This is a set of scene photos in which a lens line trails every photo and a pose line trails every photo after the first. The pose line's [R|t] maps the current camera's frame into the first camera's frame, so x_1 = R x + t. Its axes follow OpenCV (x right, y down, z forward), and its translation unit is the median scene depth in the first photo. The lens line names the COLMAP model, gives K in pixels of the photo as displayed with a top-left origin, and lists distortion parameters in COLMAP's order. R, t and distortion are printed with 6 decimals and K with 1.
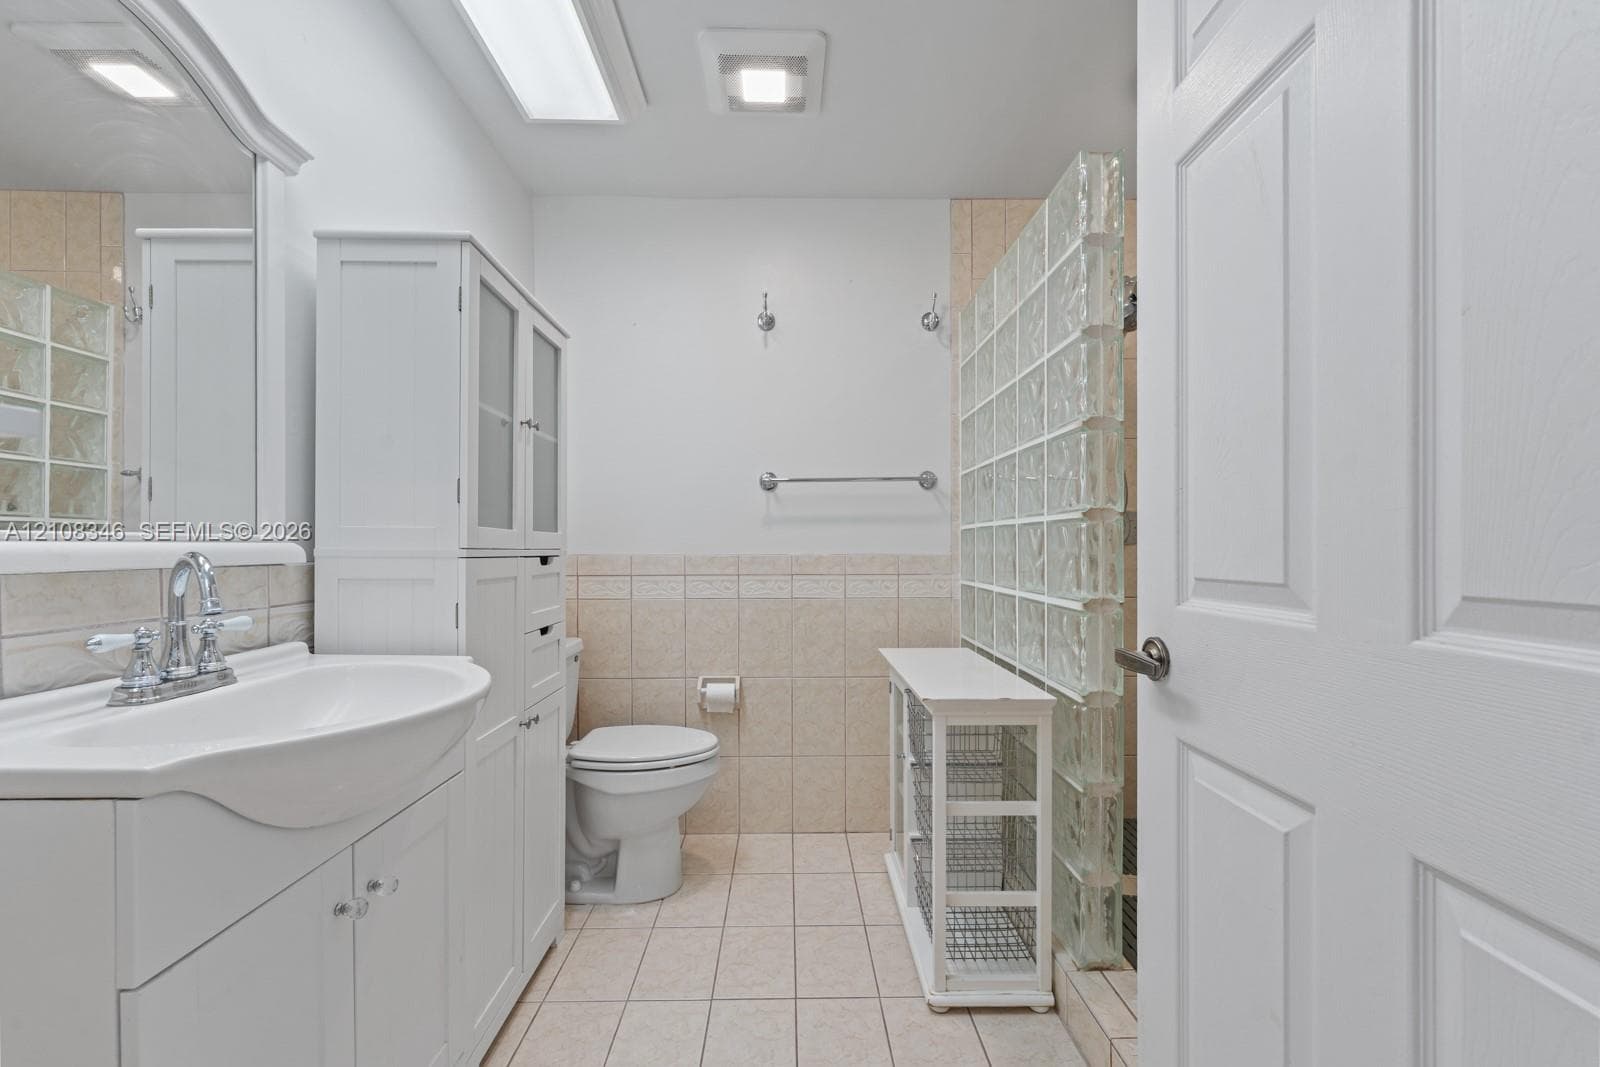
lens RADIAL K [[658.3, 0, 800.2], [0, 658.3, 544.6], [0, 0, 1]] dist [-0.014303, -0.000054]
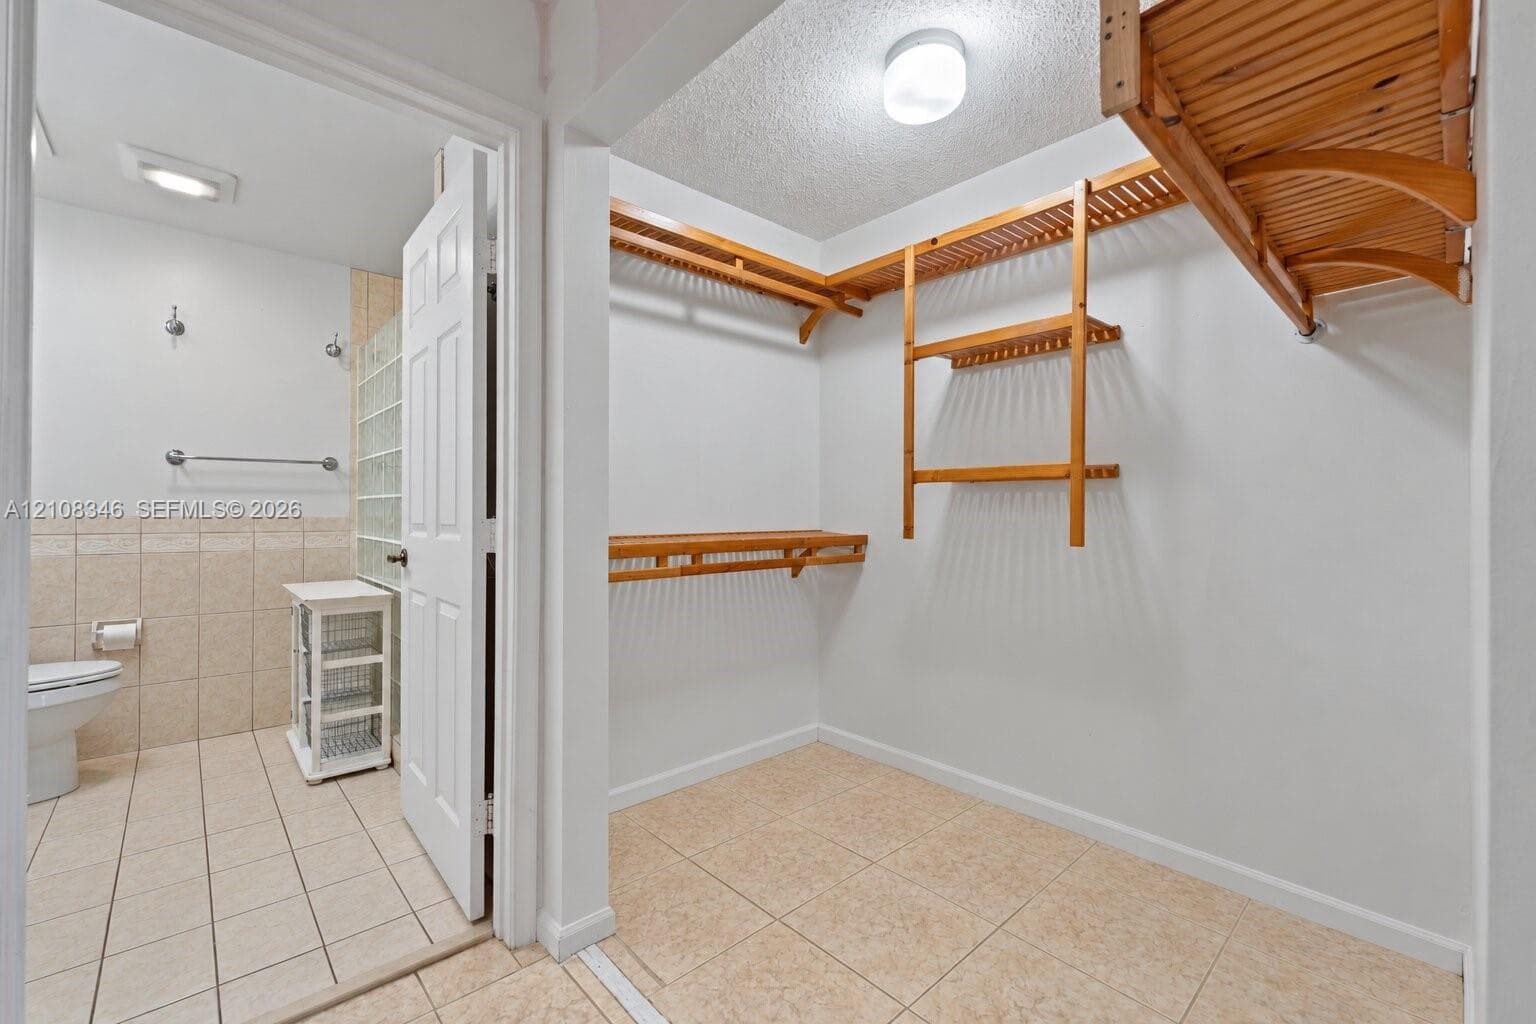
lens RADIAL K [[635.8, 0, 757.6], [0, 635.8, 513.0], [0, 0, 1]] dist [-0.002249, -0.000270]
pose [[0.755692, 0.008260, 0.654875, -0.002494], [-0.007303, 0.999965, -0.004185, 0.007013], [-0.654886, -0.001620, 0.755726, -0.751597]]
